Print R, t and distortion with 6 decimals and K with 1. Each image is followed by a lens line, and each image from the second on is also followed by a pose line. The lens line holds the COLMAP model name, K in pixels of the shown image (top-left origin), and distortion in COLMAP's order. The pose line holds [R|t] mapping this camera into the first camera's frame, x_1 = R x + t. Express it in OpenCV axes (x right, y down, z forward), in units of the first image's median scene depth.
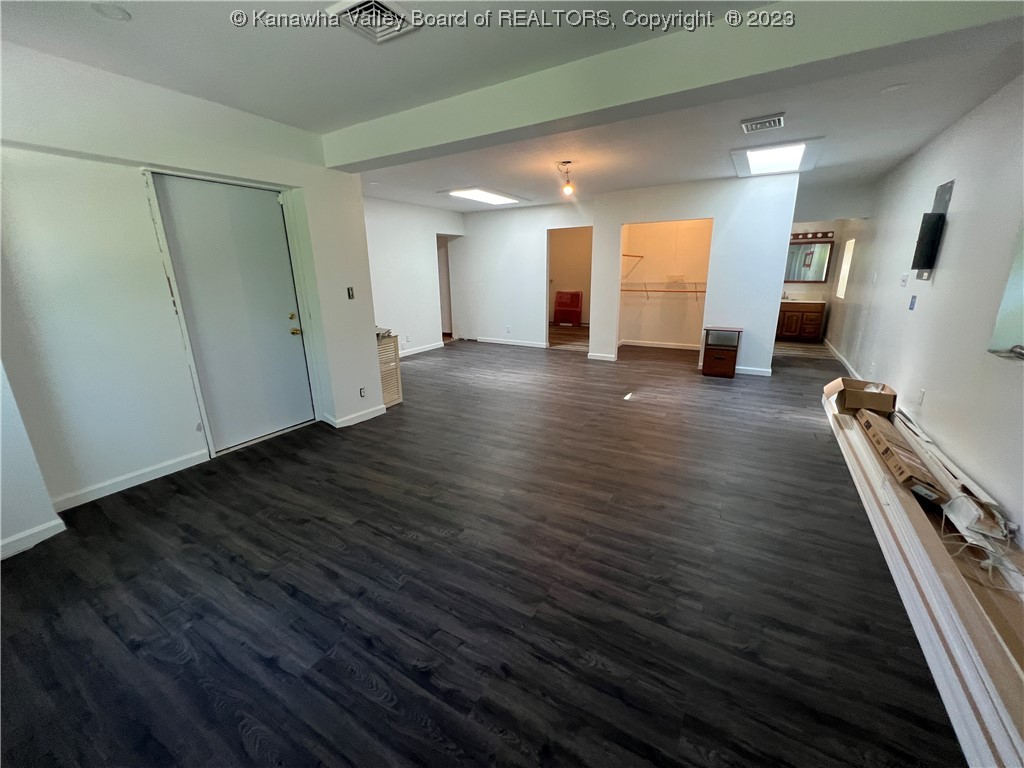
lens RADIAL K [[407.5, 0, 509.3], [0, 407.5, 380.6], [0, 0, 1]] dist [-0.000381, 0.000012]
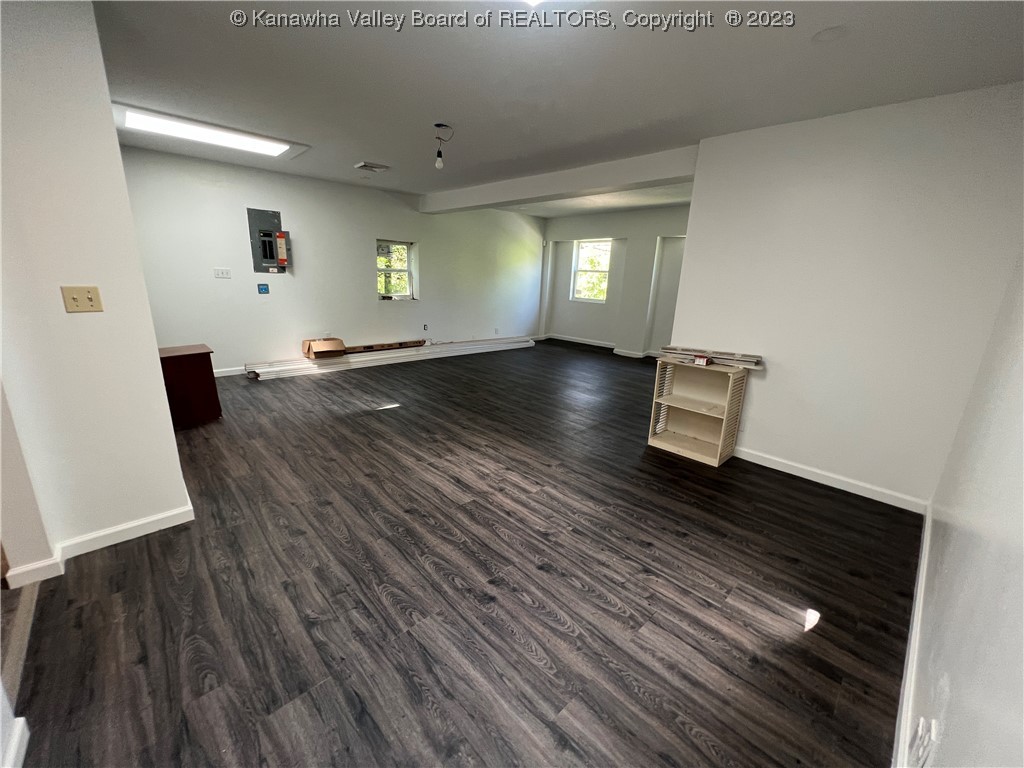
lens RADIAL K [[407.5, 0, 509.3], [0, 407.5, 380.6], [0, 0, 1]] dist [-0.000381, 0.000012]
pose [[-0.961376, -0.090121, 0.260065, -0.207626], [0.049097, 0.873571, 0.484214, -0.462451], [-0.270823, 0.478281, -0.835406, 1.743028]]
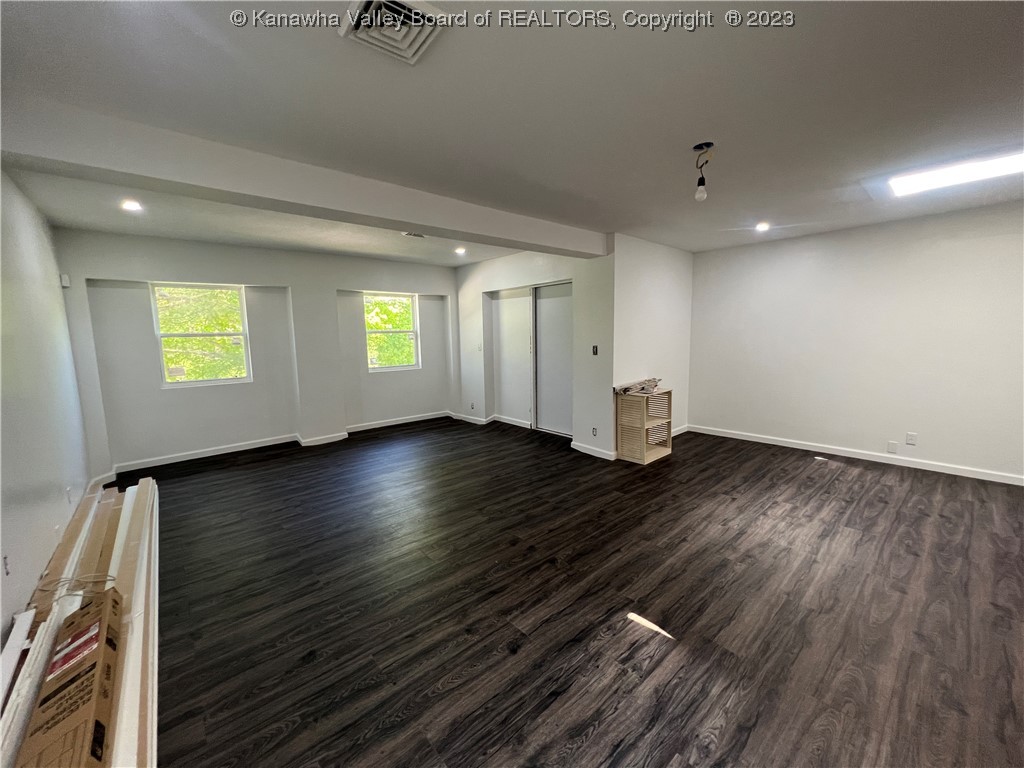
lens RADIAL K [[407.5, 0, 509.3], [0, 407.5, 380.6], [0, 0, 1]] dist [-0.000381, 0.000012]
pose [[-0.309785, 0.134902, -0.941188, 0.748255], [-0.223186, 0.951909, 0.209899, -0.281246], [0.924241, 0.275084, -0.264779, 0.952368]]
